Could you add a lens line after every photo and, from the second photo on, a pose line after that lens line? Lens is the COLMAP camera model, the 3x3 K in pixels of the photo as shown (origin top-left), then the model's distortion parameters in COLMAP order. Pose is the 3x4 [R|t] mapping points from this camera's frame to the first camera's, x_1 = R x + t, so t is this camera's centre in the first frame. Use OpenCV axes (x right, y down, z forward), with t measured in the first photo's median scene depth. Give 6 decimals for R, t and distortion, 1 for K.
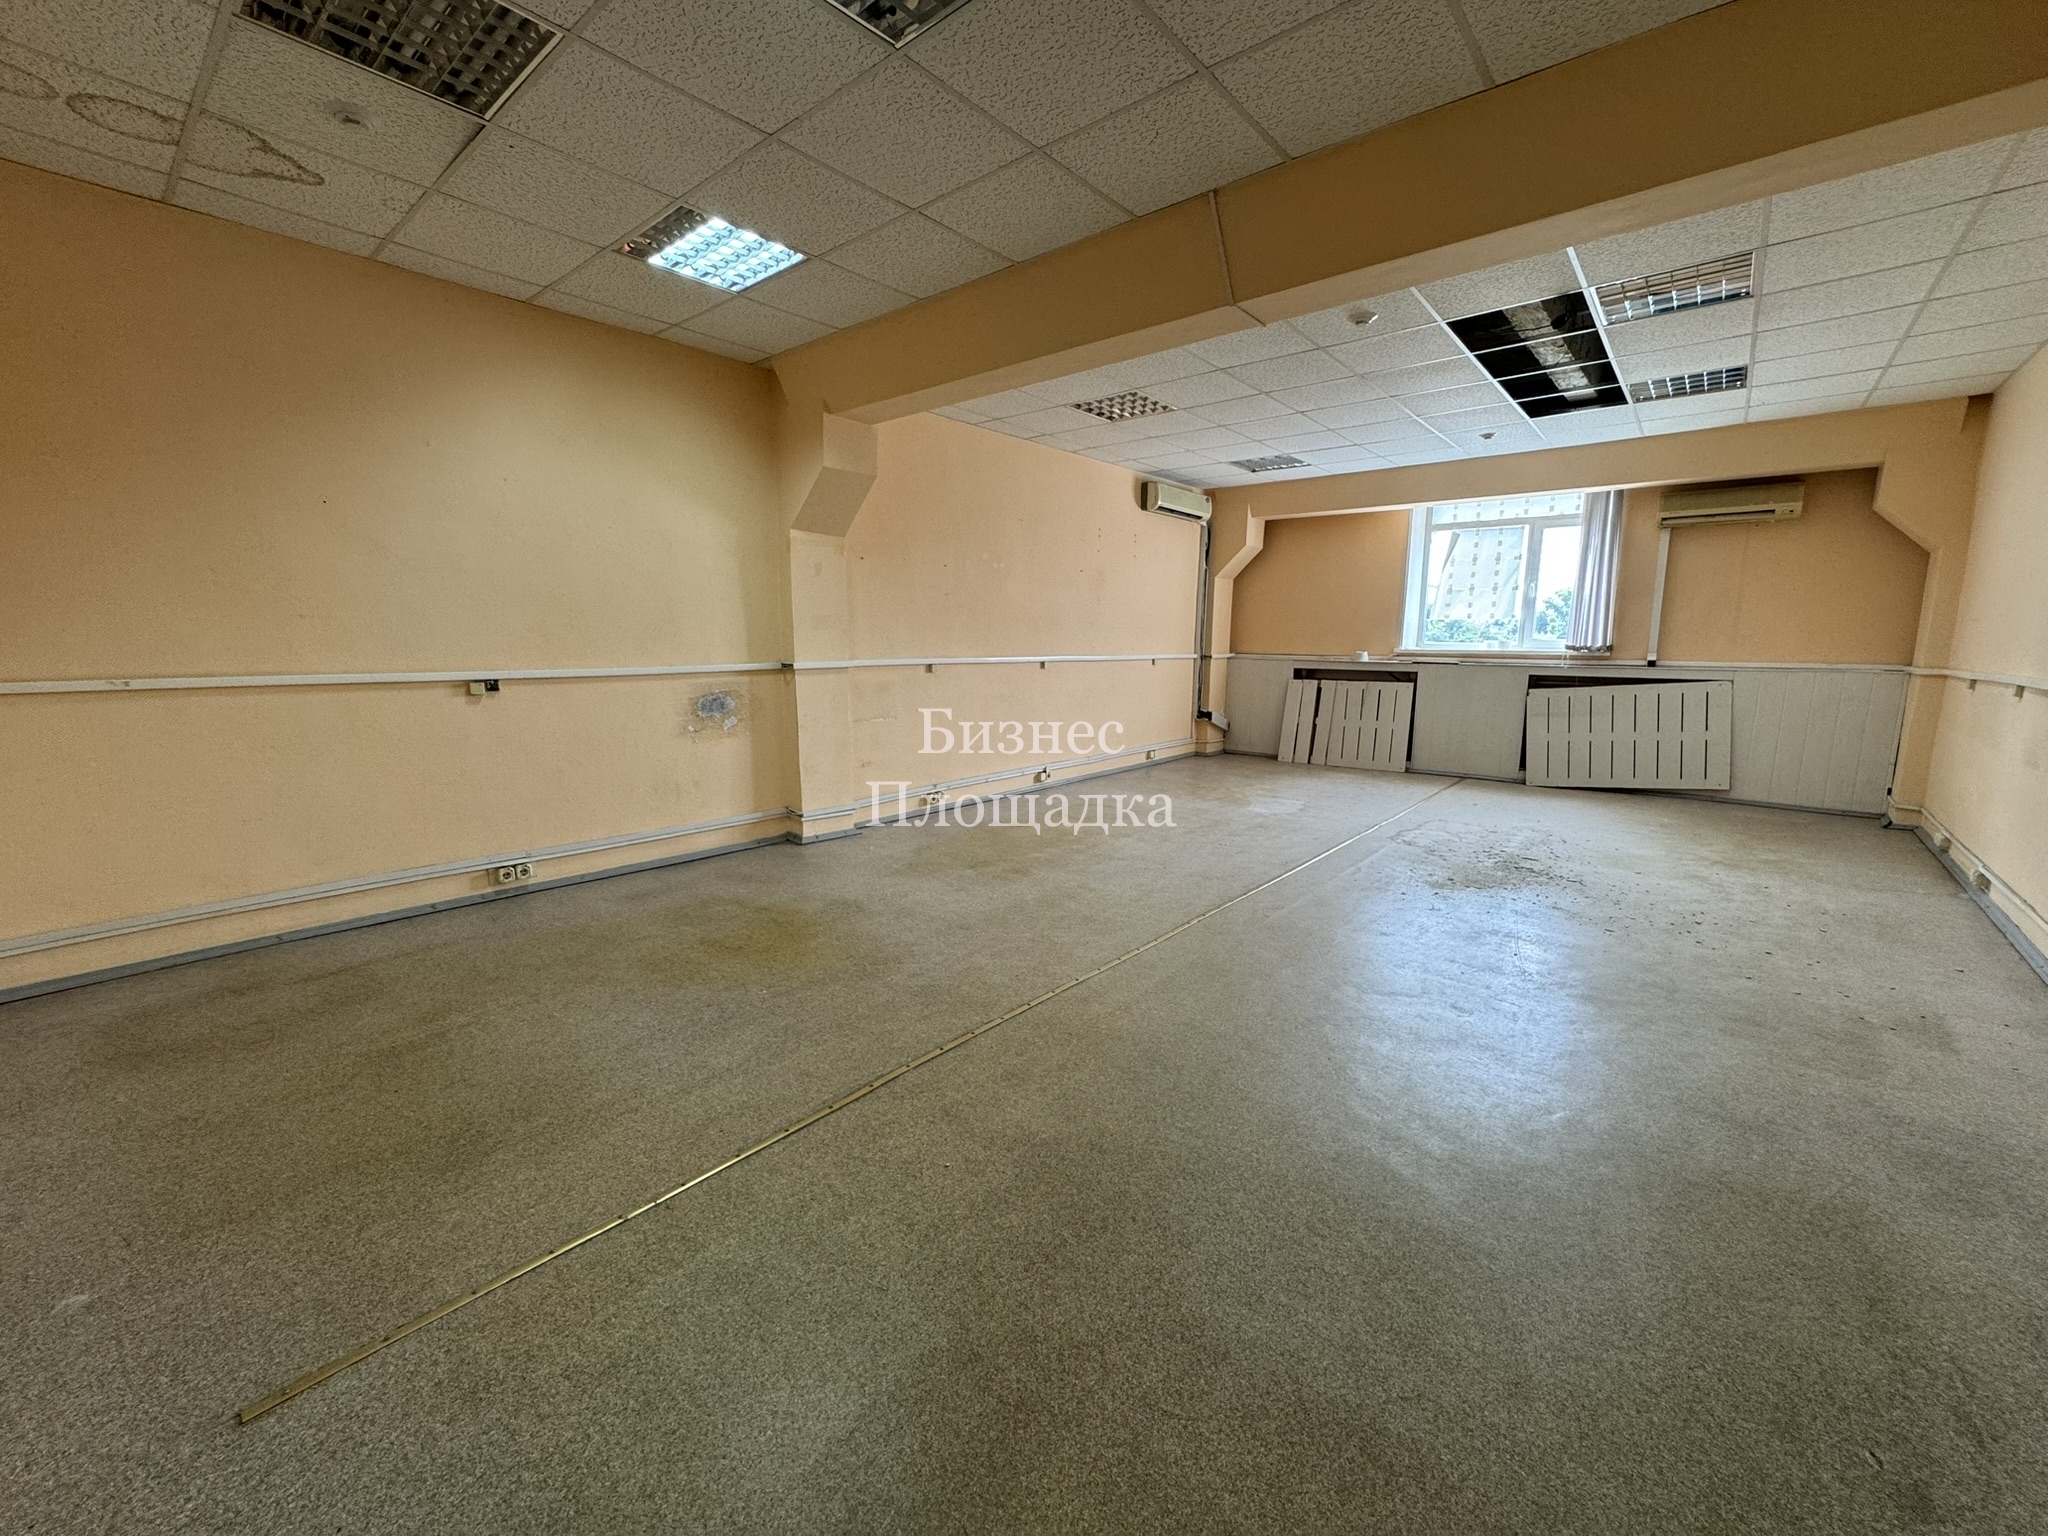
lens RADIAL K [[816.9, 0, 1025.9], [0, 816.9, 764.4], [0, 0, 1]] dist [-0.001913, 0.000363]
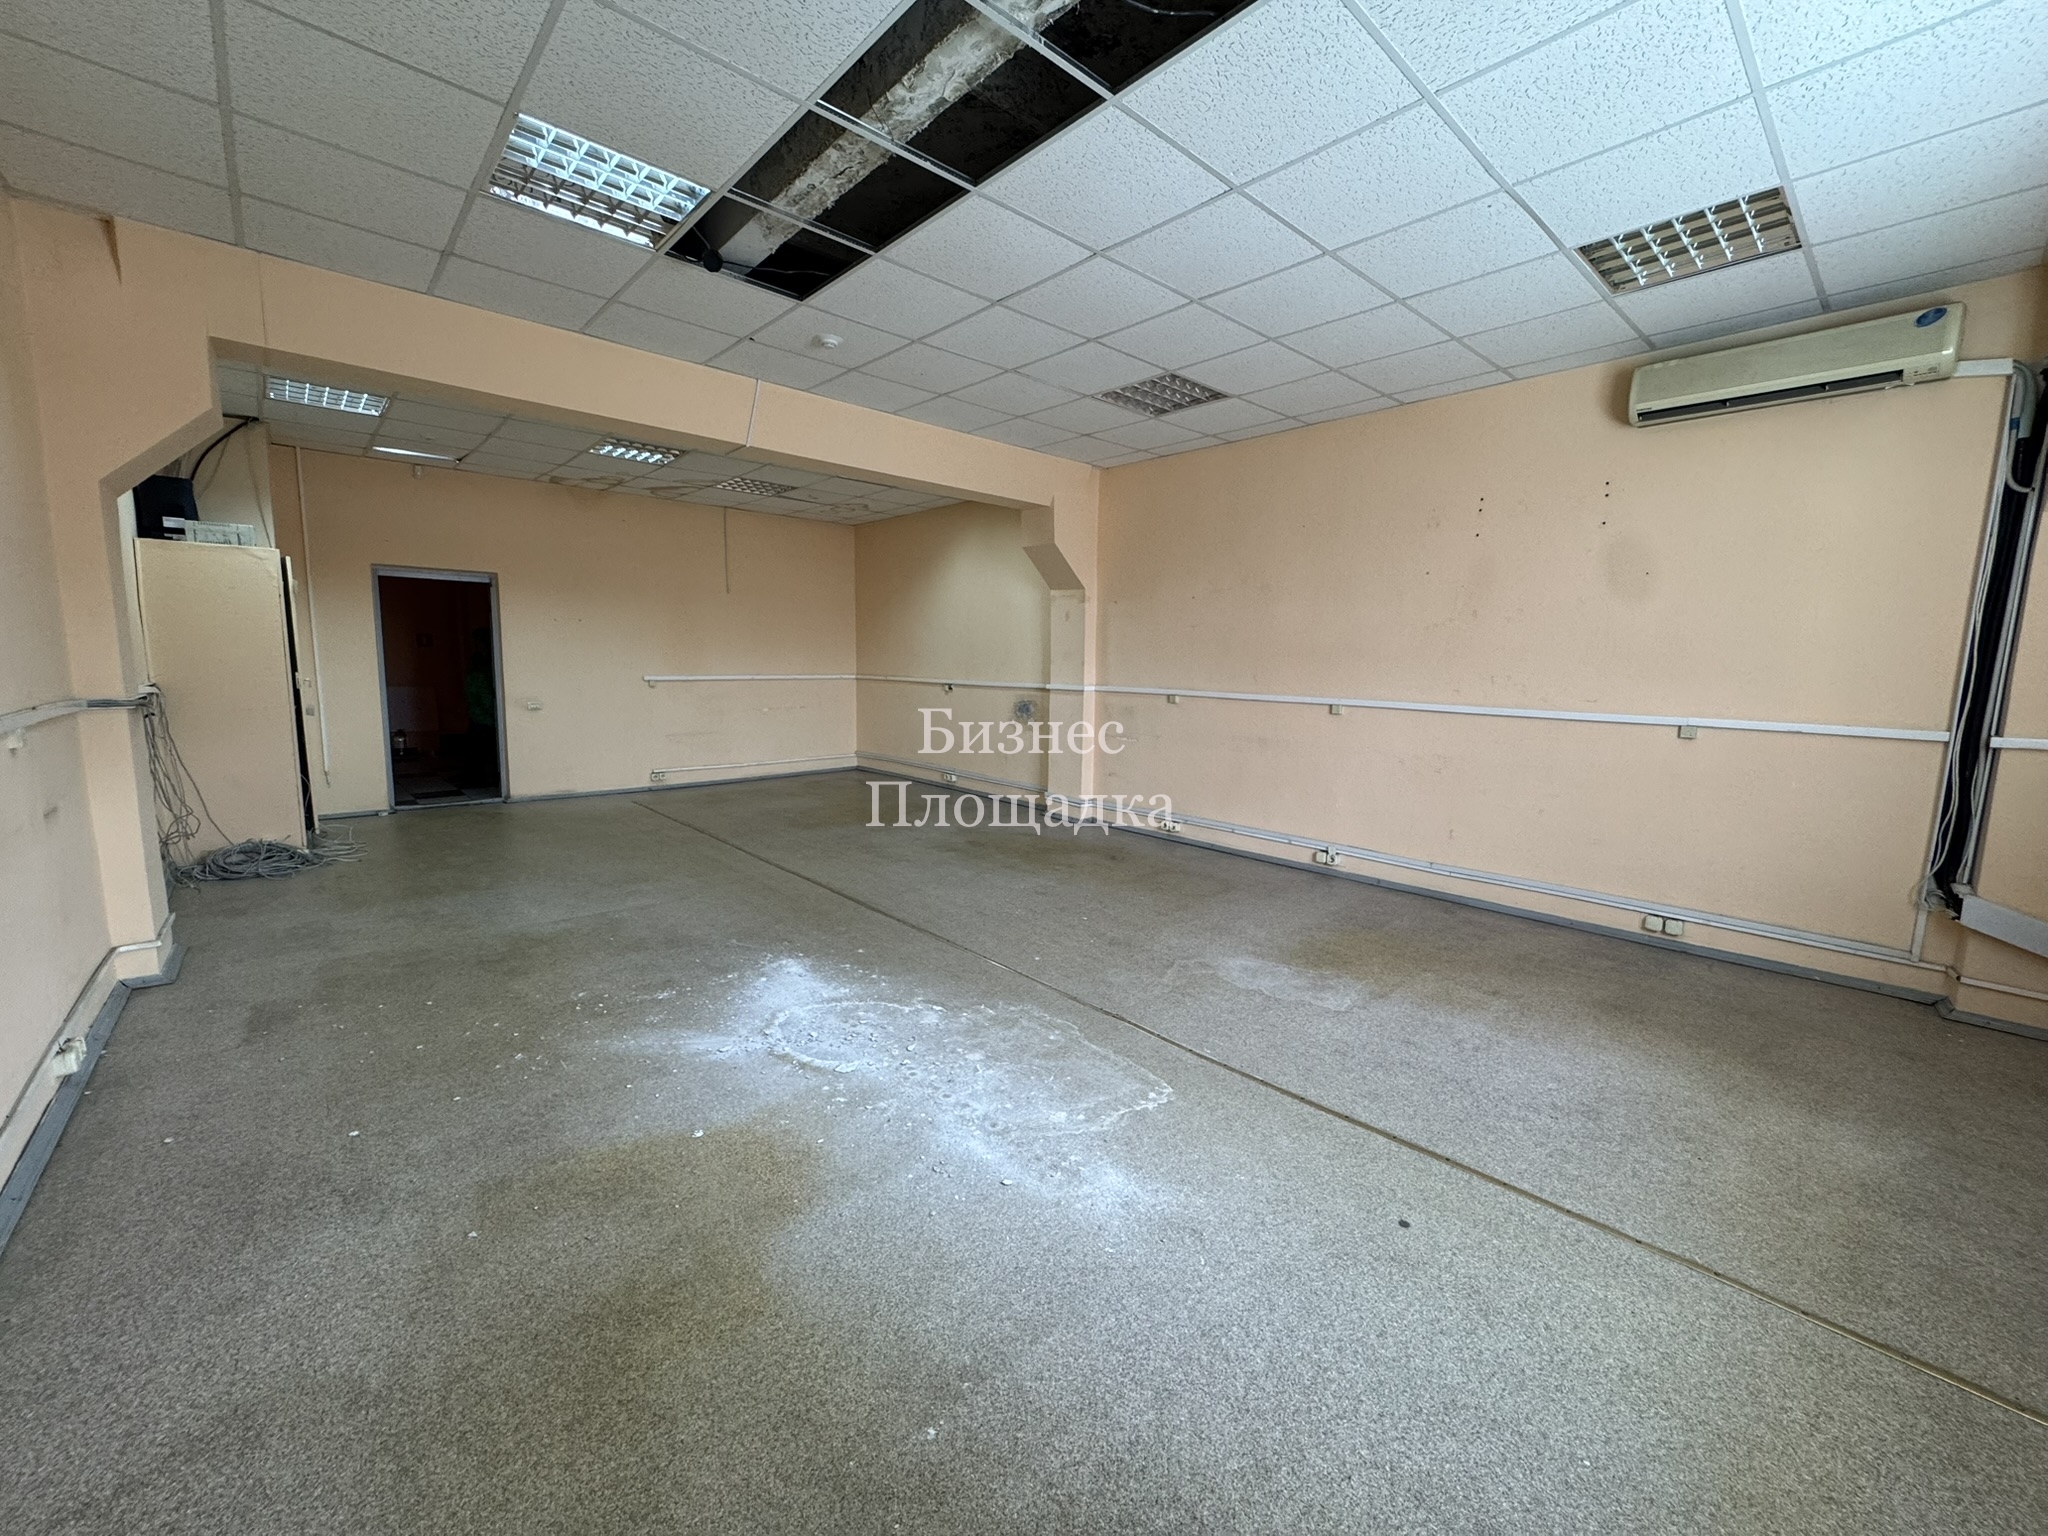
lens RADIAL K [[816.9, 0, 1025.9], [0, 816.9, 764.4], [0, 0, 1]] dist [-0.001913, 0.000363]
pose [[-0.129171, 0.118260, -0.984545, 0.815227], [-0.171938, 0.975153, 0.139690, -0.130730], [0.976602, 0.187325, -0.105628, 0.827359]]
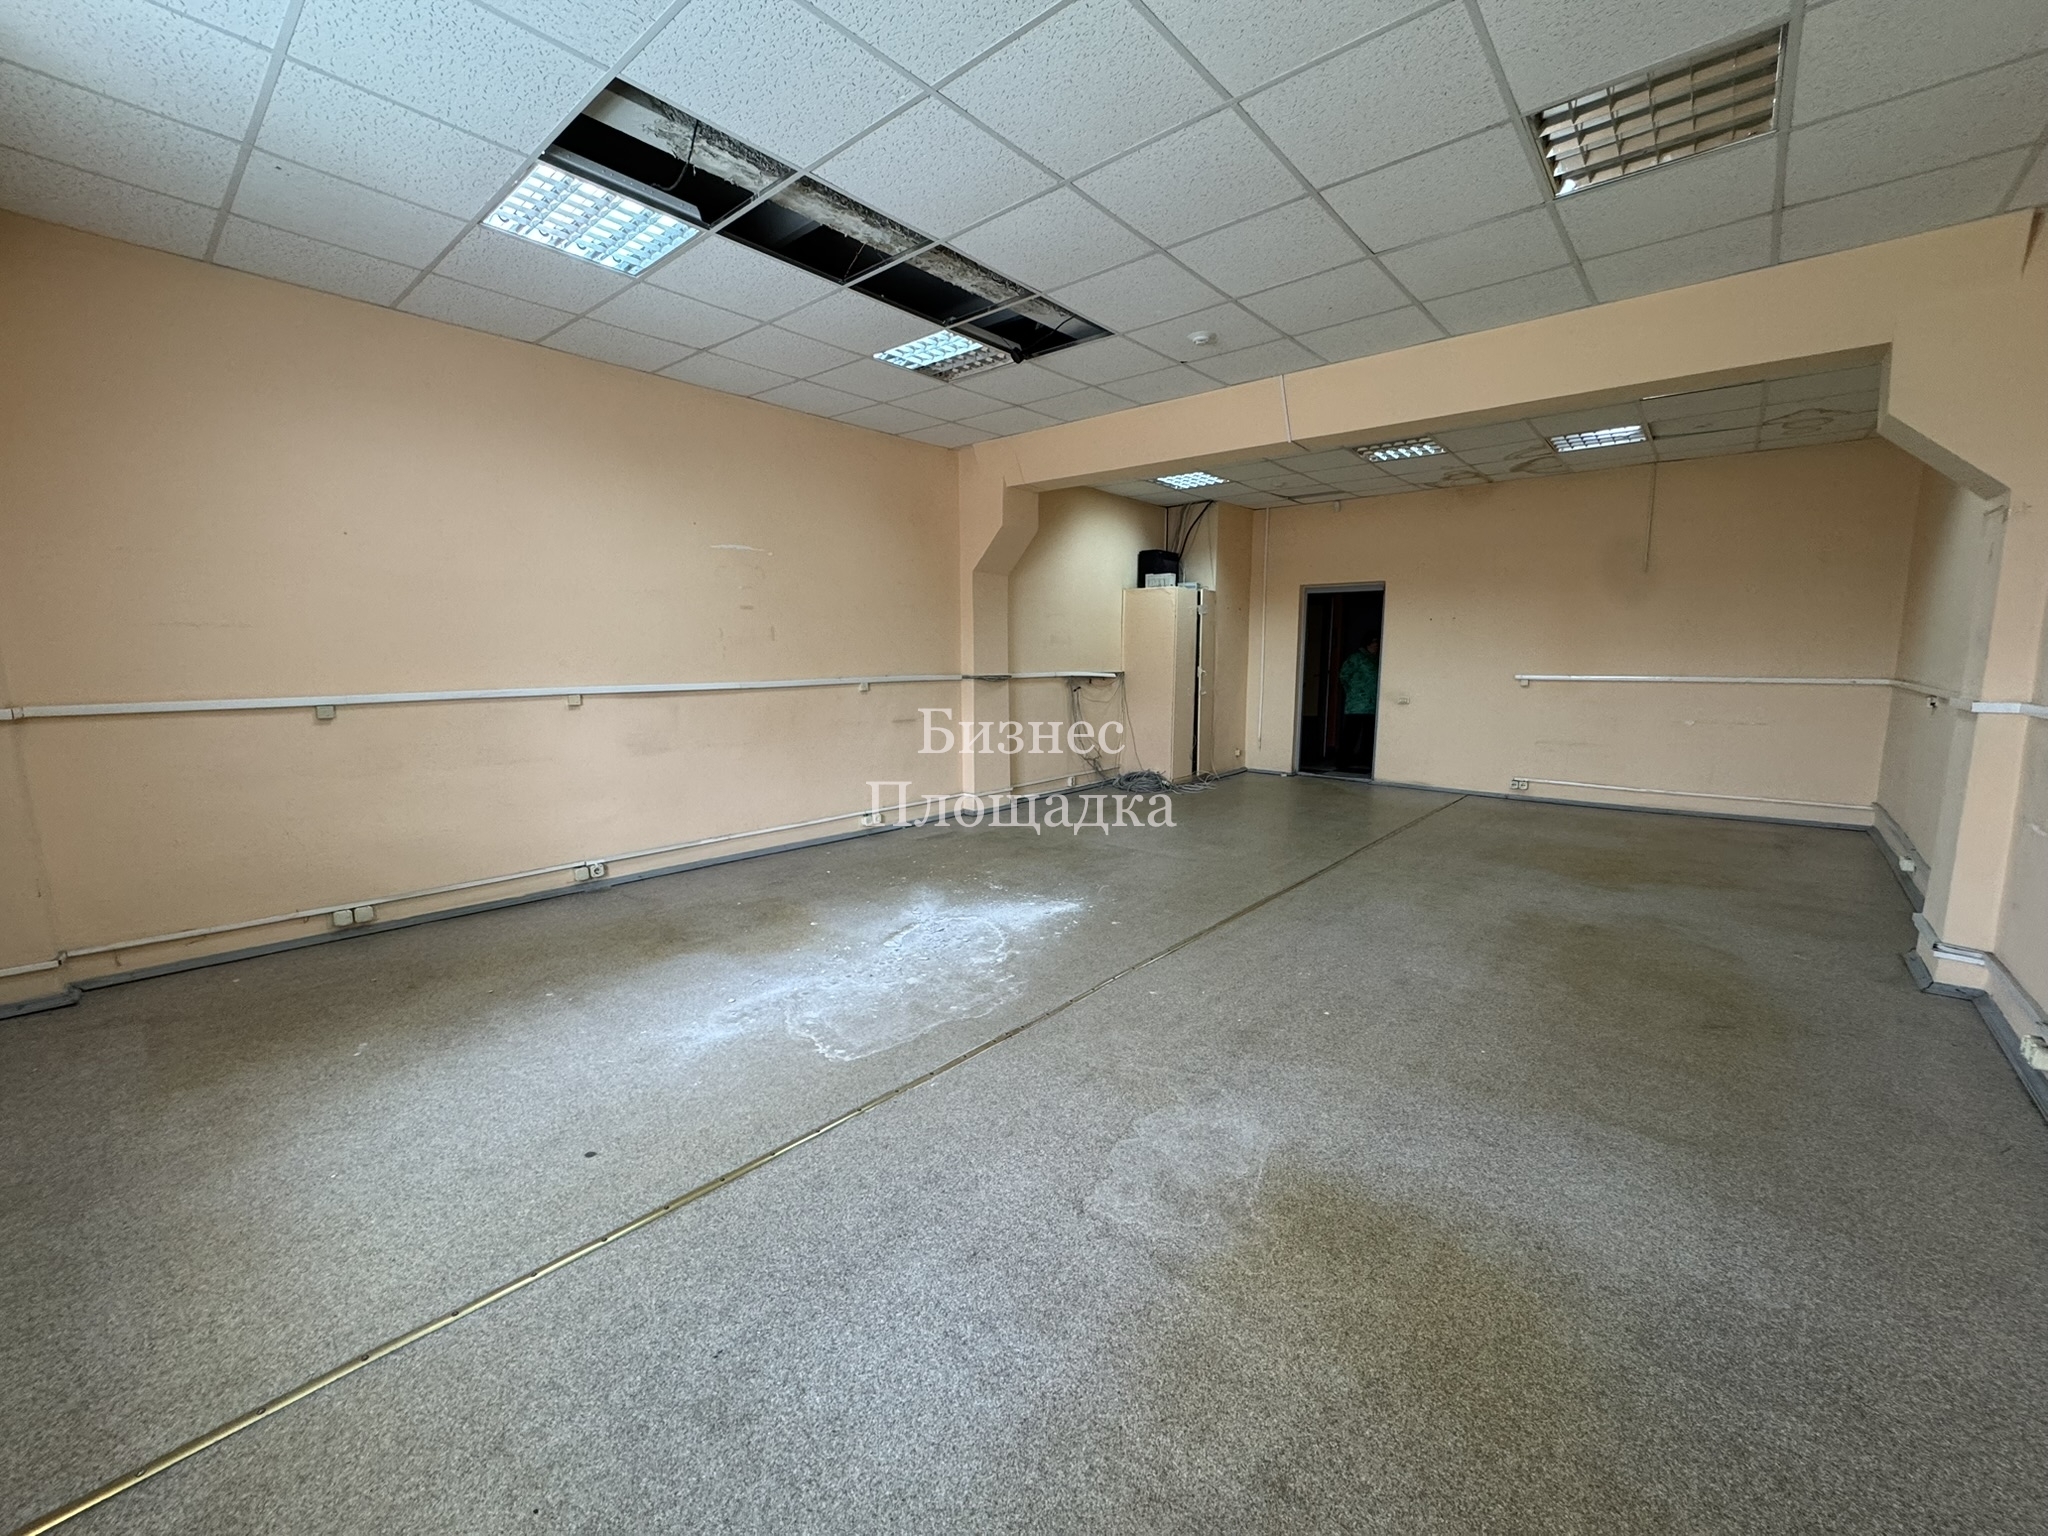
lens RADIAL K [[816.9, 0, 1025.9], [0, 816.9, 764.4], [0, 0, 1]] dist [-0.001913, 0.000363]
pose [[-0.999945, -0.007695, 0.007190, 0.356567], [-0.005288, 0.957278, 0.289122, -0.192209], [-0.009108, 0.289068, -0.957265, 1.220824]]
